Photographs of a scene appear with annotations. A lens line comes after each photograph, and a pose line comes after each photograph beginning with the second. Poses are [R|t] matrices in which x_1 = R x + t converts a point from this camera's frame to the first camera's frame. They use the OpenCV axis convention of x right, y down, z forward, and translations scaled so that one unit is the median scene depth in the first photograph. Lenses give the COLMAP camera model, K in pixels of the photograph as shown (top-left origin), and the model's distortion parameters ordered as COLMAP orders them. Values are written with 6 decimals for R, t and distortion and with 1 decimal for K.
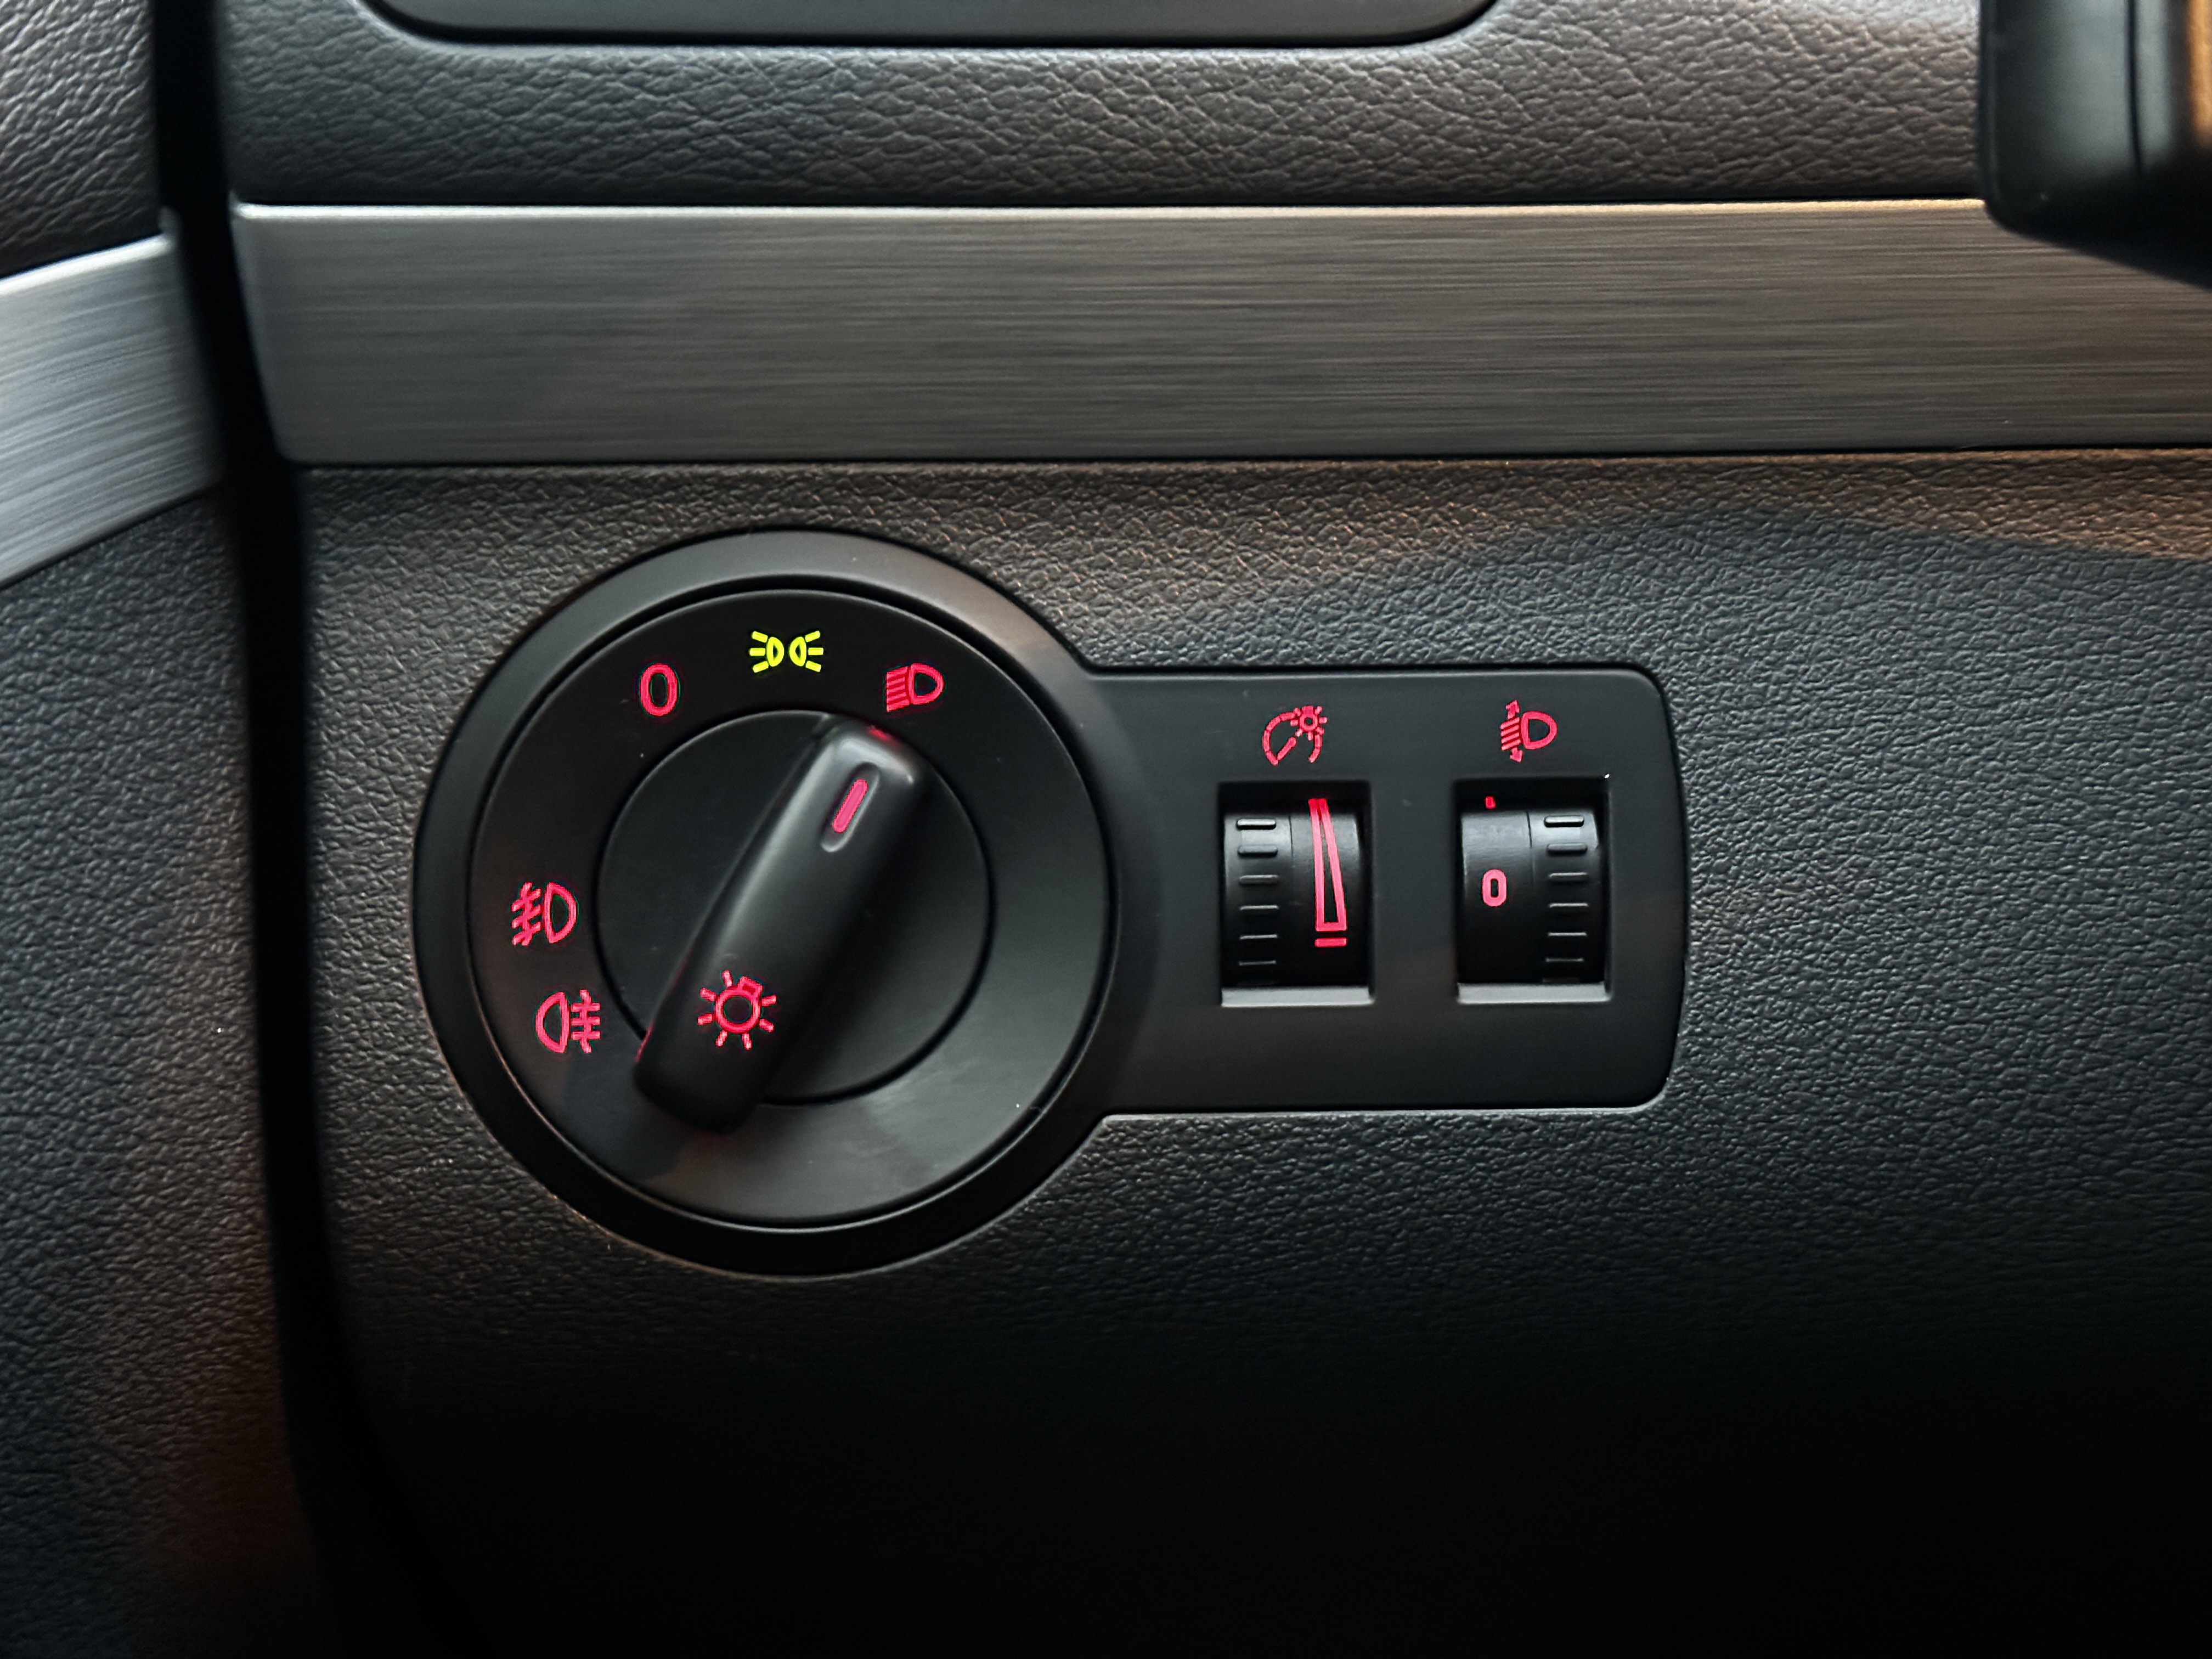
lens RADIAL K [[3111.3, 0, 1103.0], [0, 3111.3, 851.7], [0, 0, 1]] dist [0.133138, 0.000000]
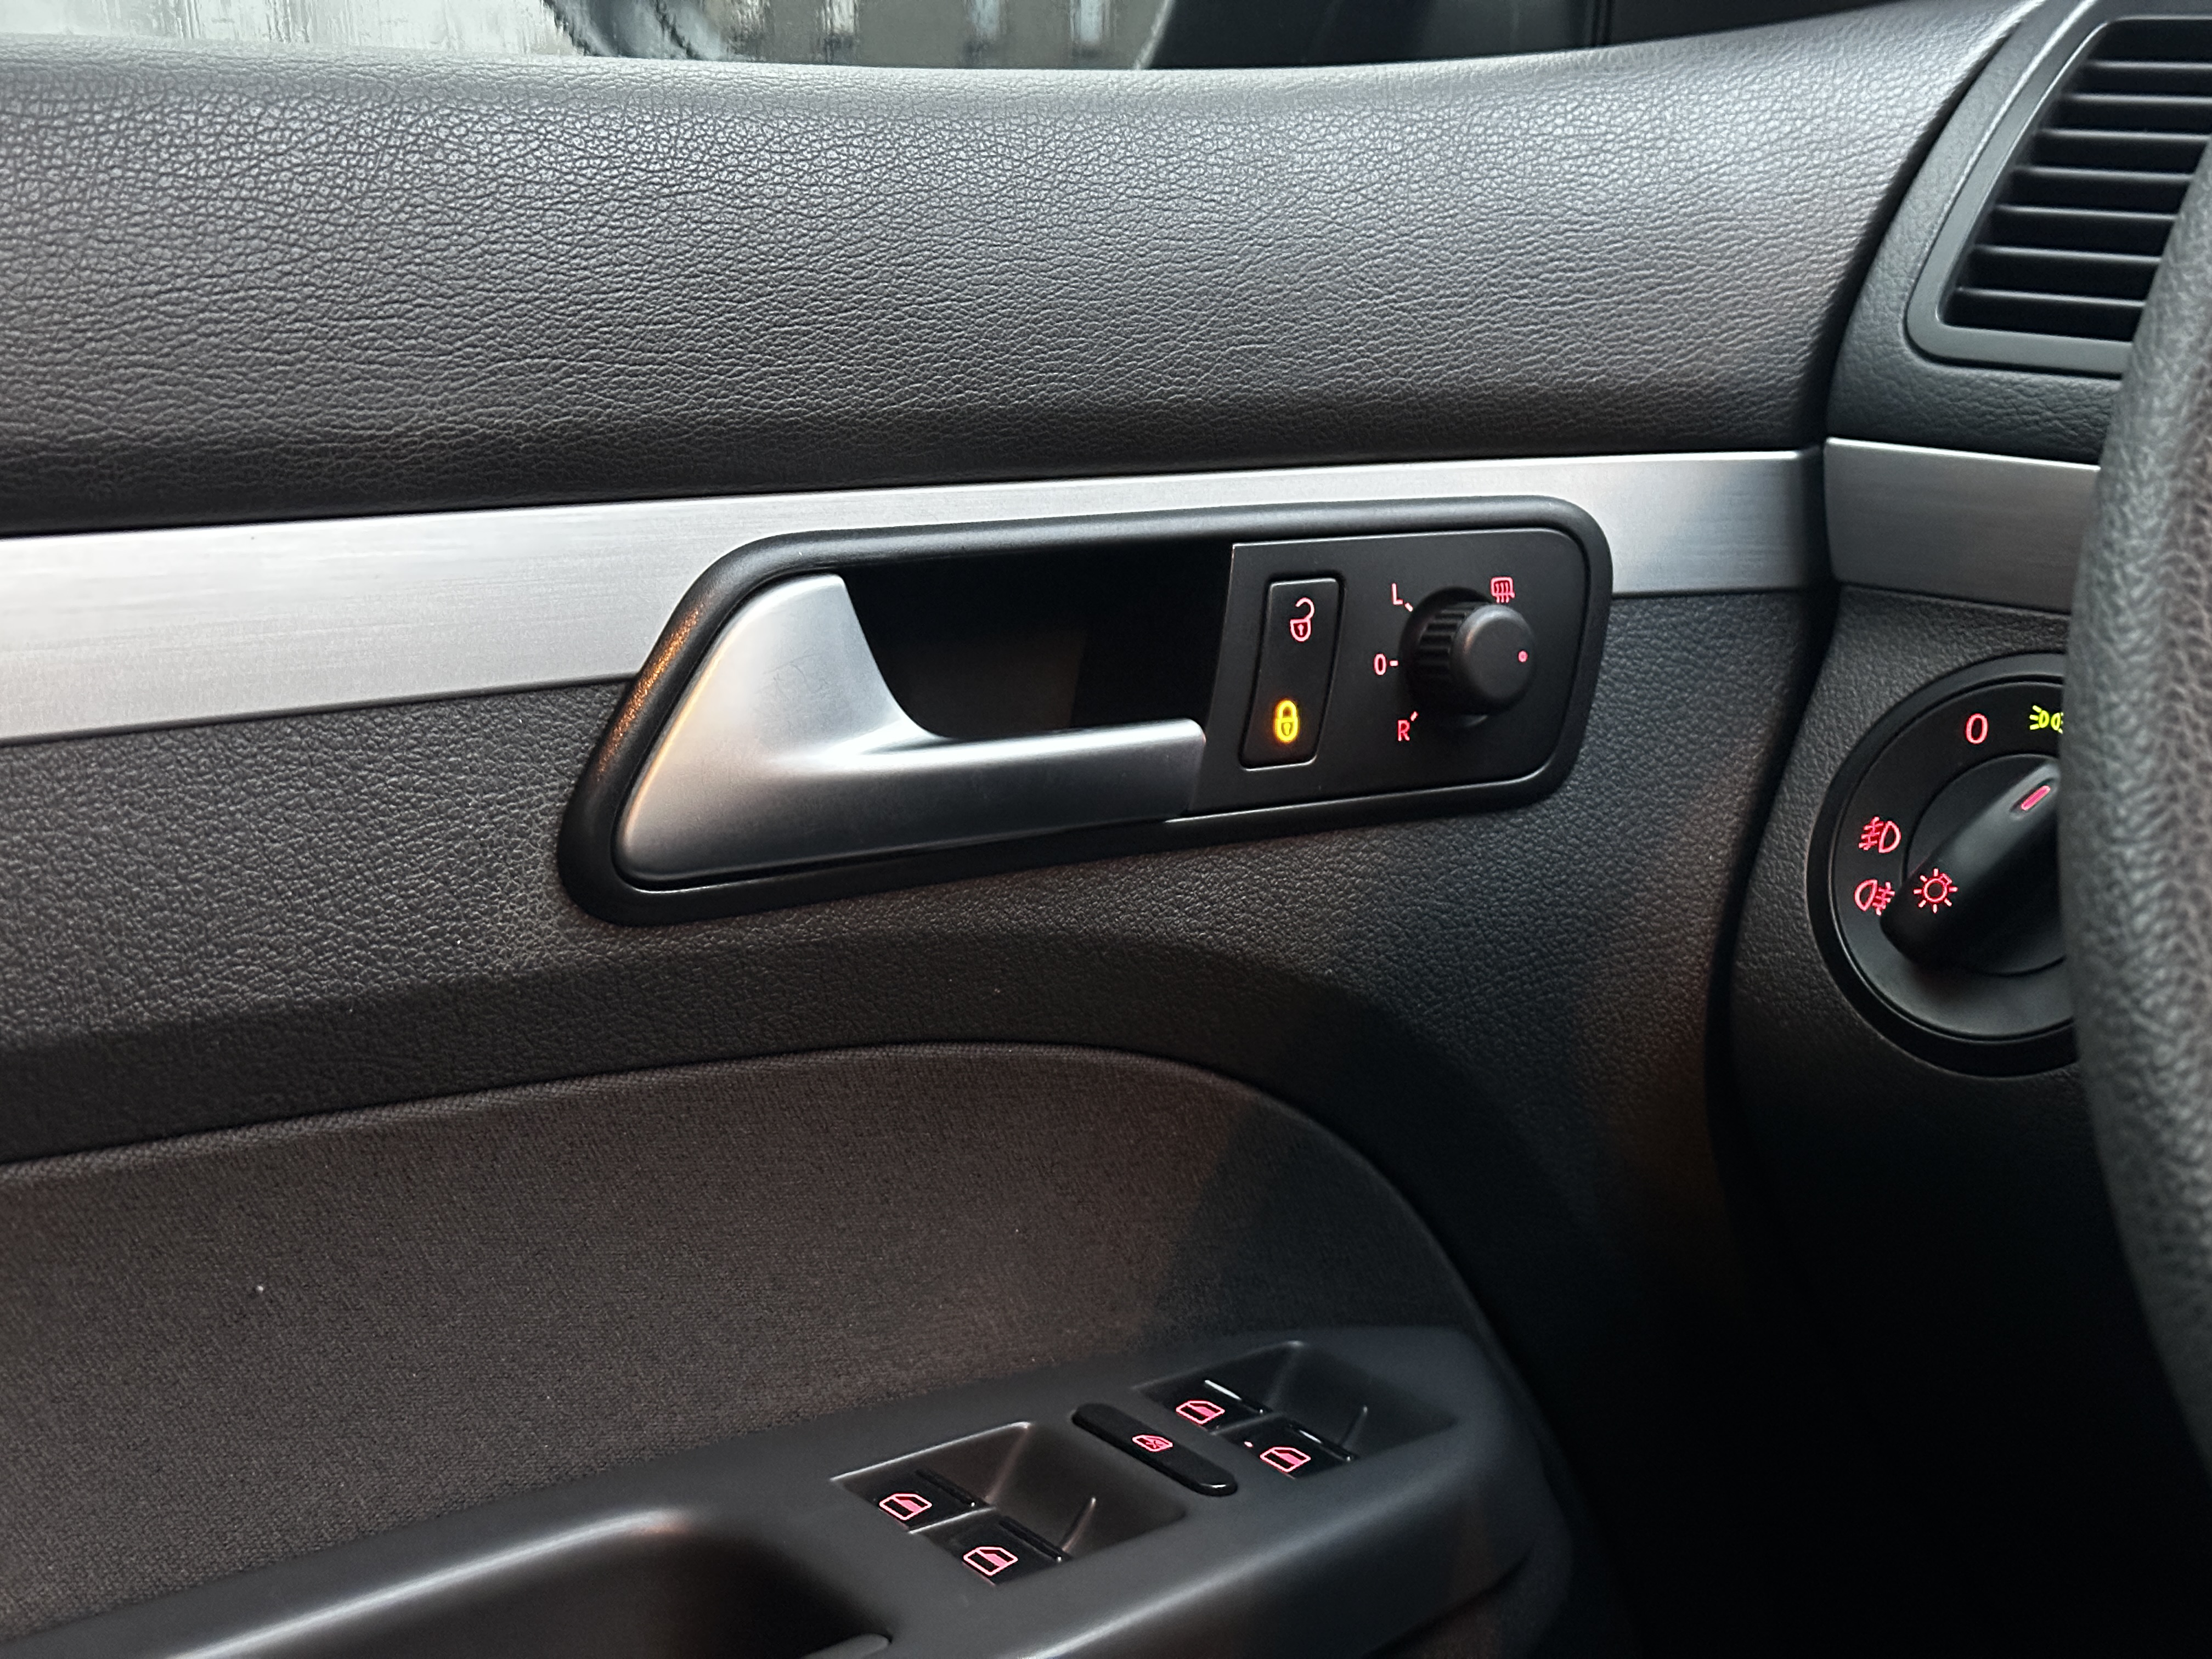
lens RADIAL K [[3111.3, 0, 1101.9], [0, 3111.3, 823.6], [0, 0, 1]] dist [0.133138, 0.000000]
pose [[0.665457, 0.184849, -0.723186, 0.833300], [-0.341069, 0.937096, -0.074317, 0.302671], [0.663958, 0.296111, 0.686643, -0.543098]]
